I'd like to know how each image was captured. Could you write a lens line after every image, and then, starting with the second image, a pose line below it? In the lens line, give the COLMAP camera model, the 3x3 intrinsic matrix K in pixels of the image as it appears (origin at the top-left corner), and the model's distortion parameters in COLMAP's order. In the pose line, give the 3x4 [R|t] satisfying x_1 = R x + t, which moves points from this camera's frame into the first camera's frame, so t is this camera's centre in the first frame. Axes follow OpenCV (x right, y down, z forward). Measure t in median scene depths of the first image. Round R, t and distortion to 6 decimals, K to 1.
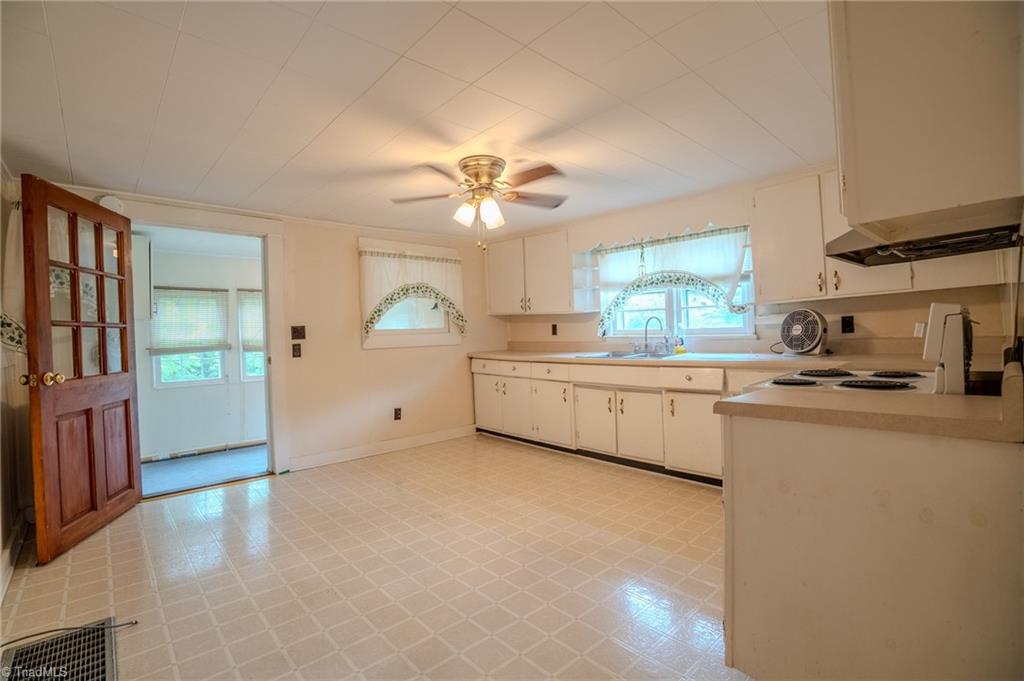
lens RADIAL K [[470.0, 0, 508.3], [0, 470.0, 342.8], [0, 0, 1]] dist [-0.000941, 0.002130]
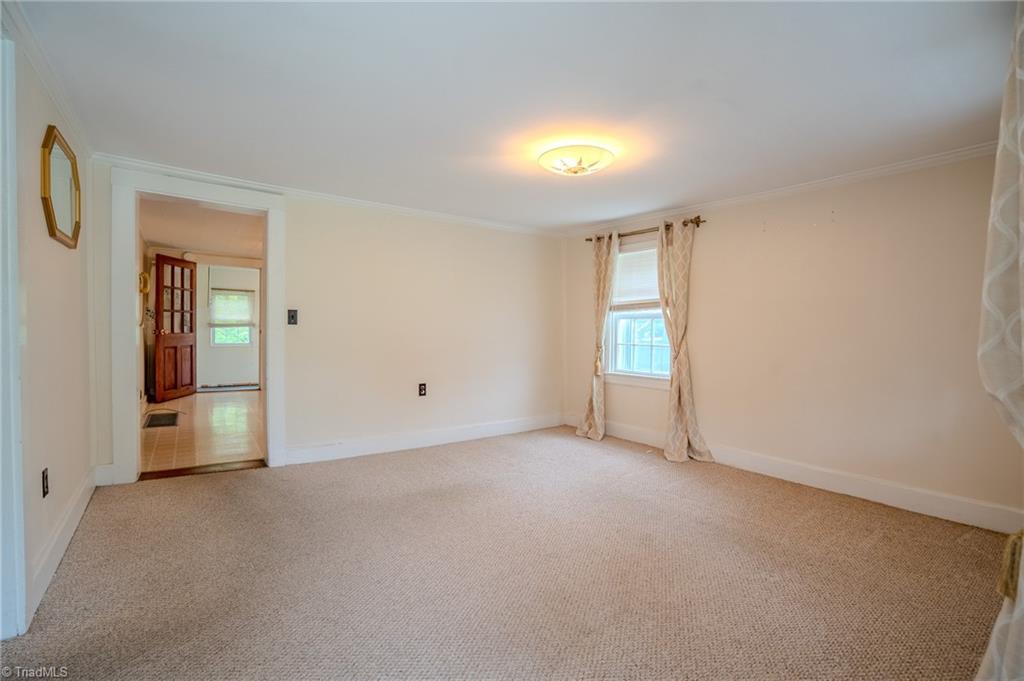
lens RADIAL K [[470.0, 0, 515.8], [0, 470.0, 334.7], [0, 0, 1]] dist [-0.000941, 0.002130]
pose [[0.993658, 0.046646, -0.102318, 1.031243], [-0.046071, 0.998906, 0.007978, -0.016521], [0.102578, -0.003214, 0.994720, -1.159420]]
